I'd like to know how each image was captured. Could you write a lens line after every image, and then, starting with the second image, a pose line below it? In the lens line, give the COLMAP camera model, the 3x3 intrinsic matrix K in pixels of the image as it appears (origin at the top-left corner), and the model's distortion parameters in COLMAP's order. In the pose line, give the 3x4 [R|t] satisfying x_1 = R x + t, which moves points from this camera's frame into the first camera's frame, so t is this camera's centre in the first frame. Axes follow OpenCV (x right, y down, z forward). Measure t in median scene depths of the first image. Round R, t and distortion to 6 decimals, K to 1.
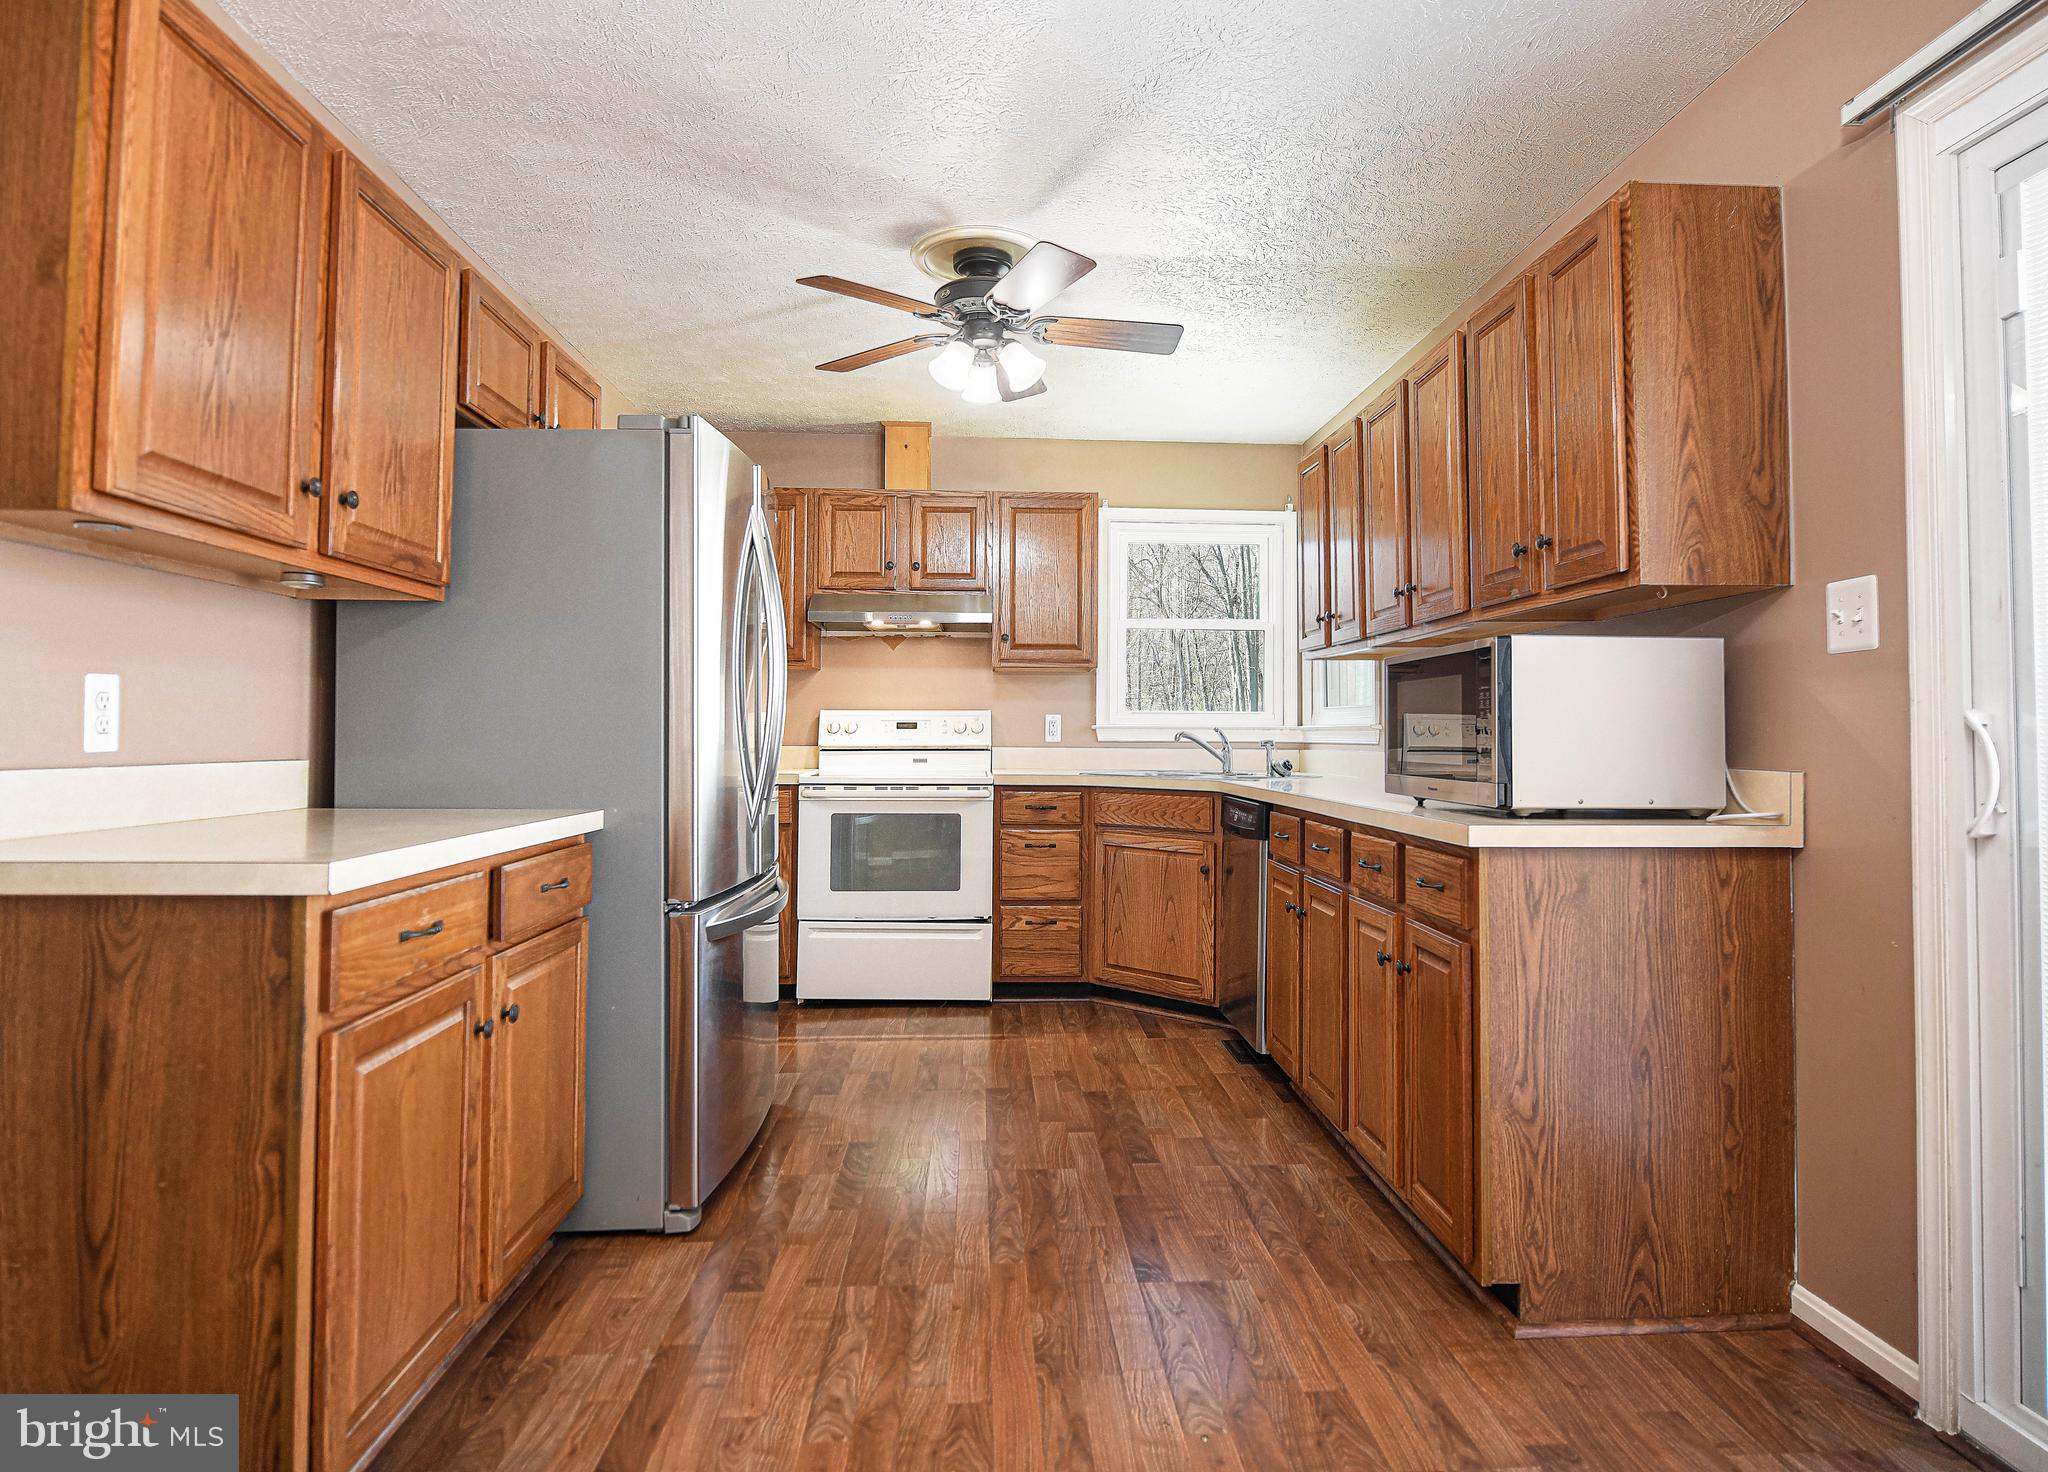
lens RADIAL K [[1087.7, 0, 1211.6], [0, 1087.7, 694.2], [0, 0, 1]] dist [-0.002469, -0.003017]
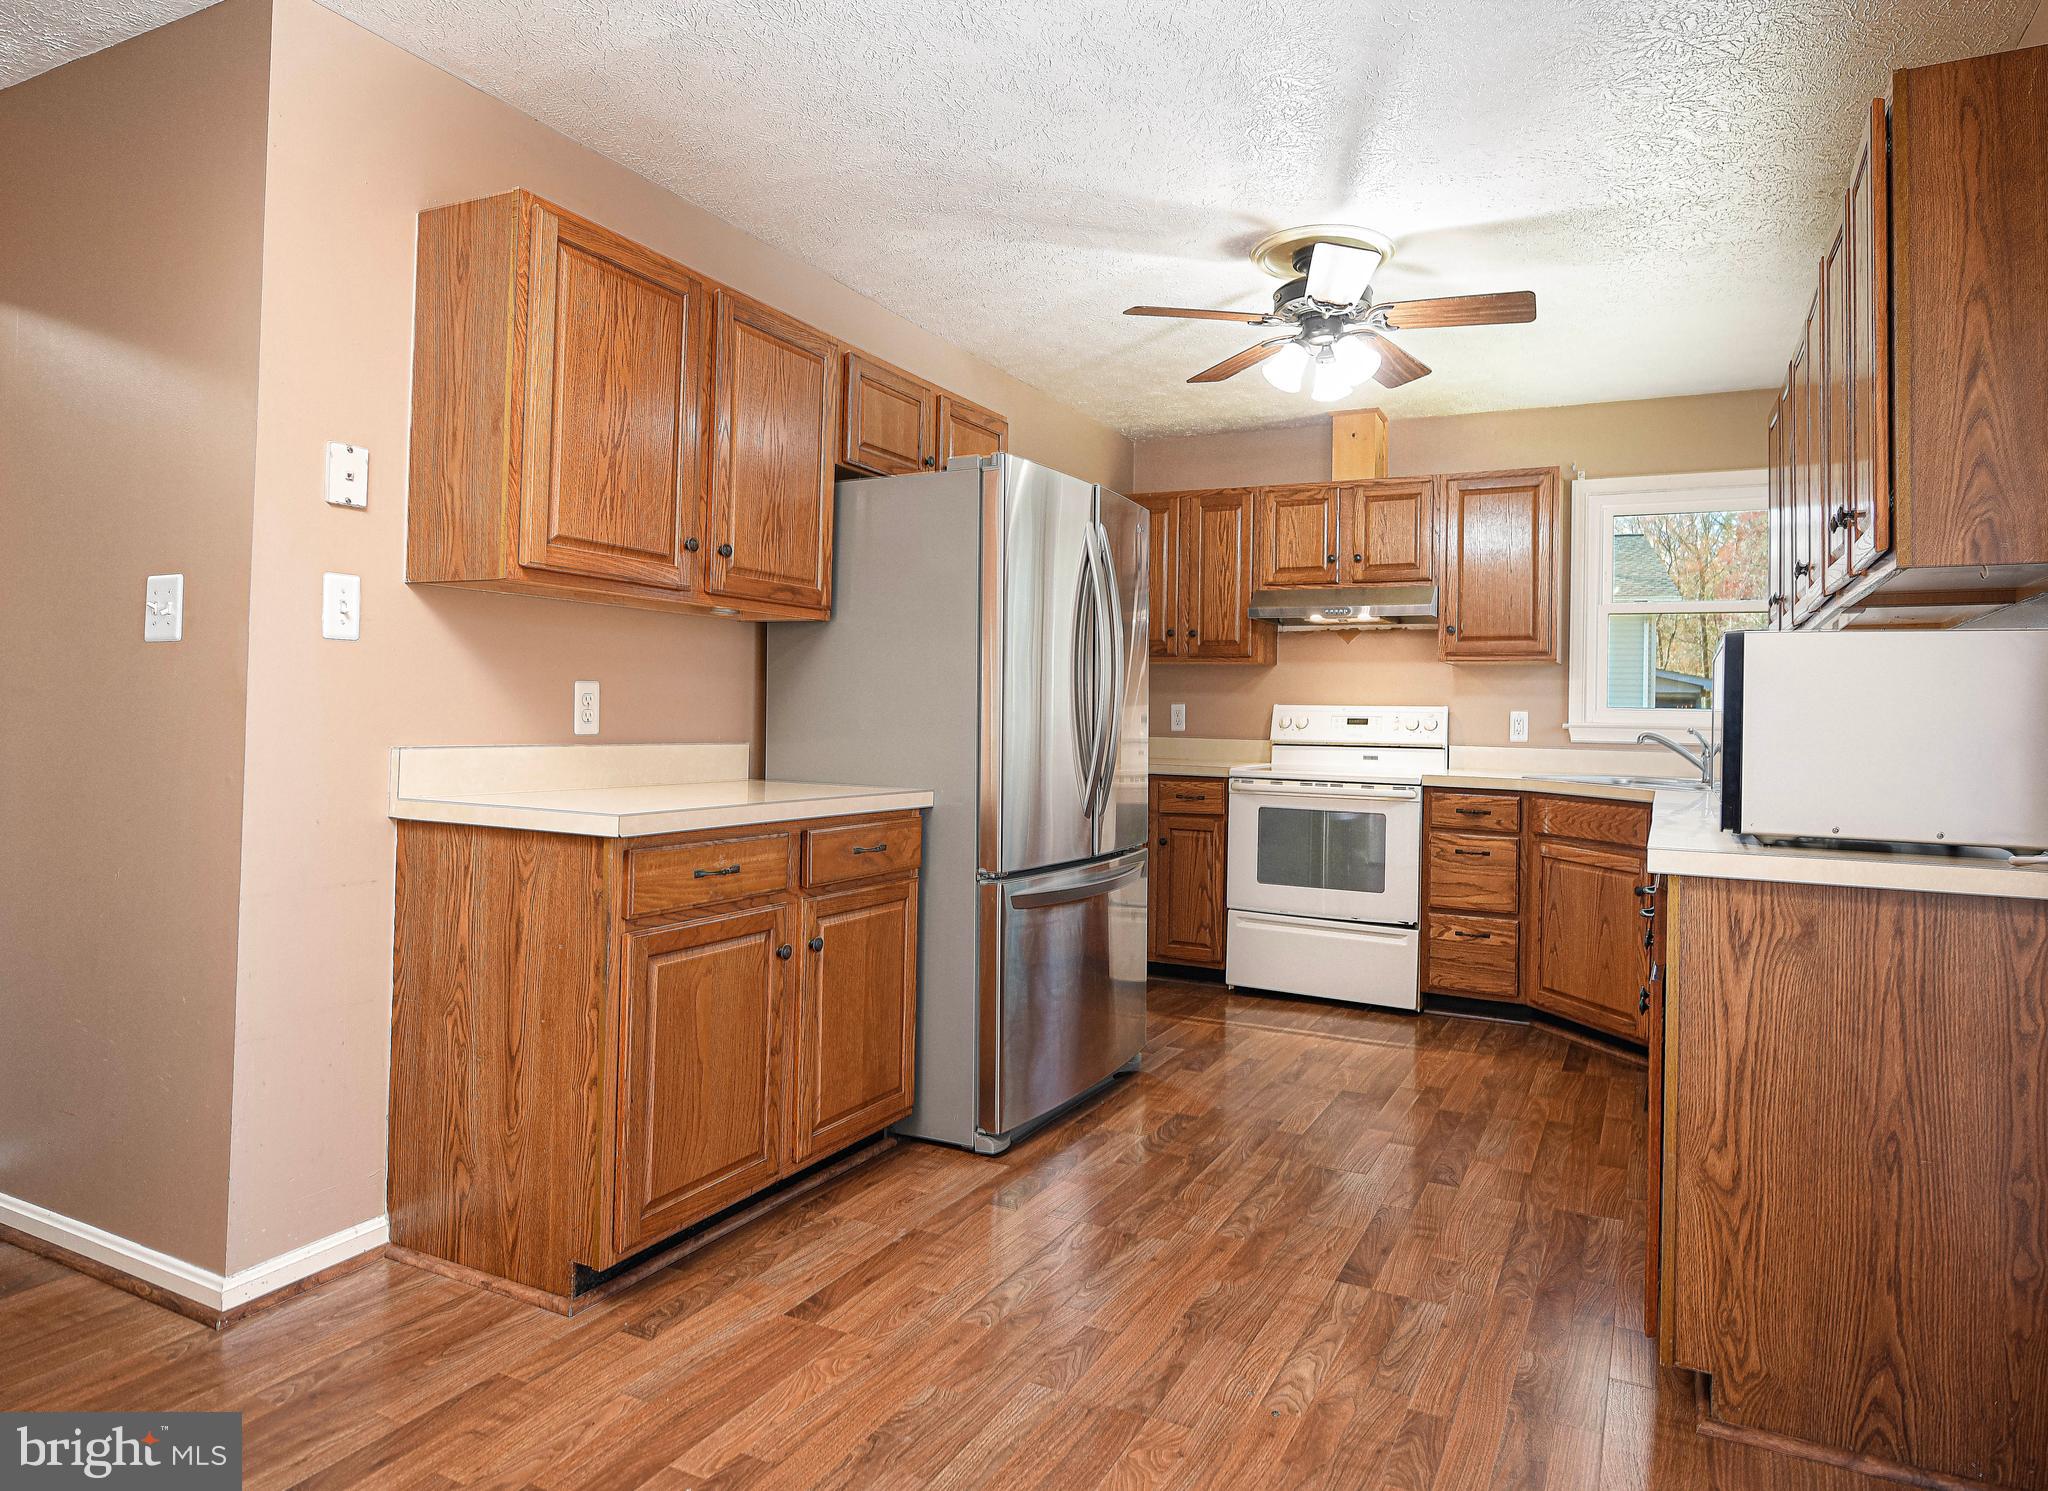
lens RADIAL K [[1259.8, 0, 1330.7], [0, 1259.8, 696.4], [0, 0, 1]] dist [-0.007434, 0.000073]
pose [[0.889617, 0.007071, -0.456652, 0.439936], [-0.001859, 0.999928, 0.011862, -0.014244], [0.456703, -0.009704, 0.889566, -0.033007]]
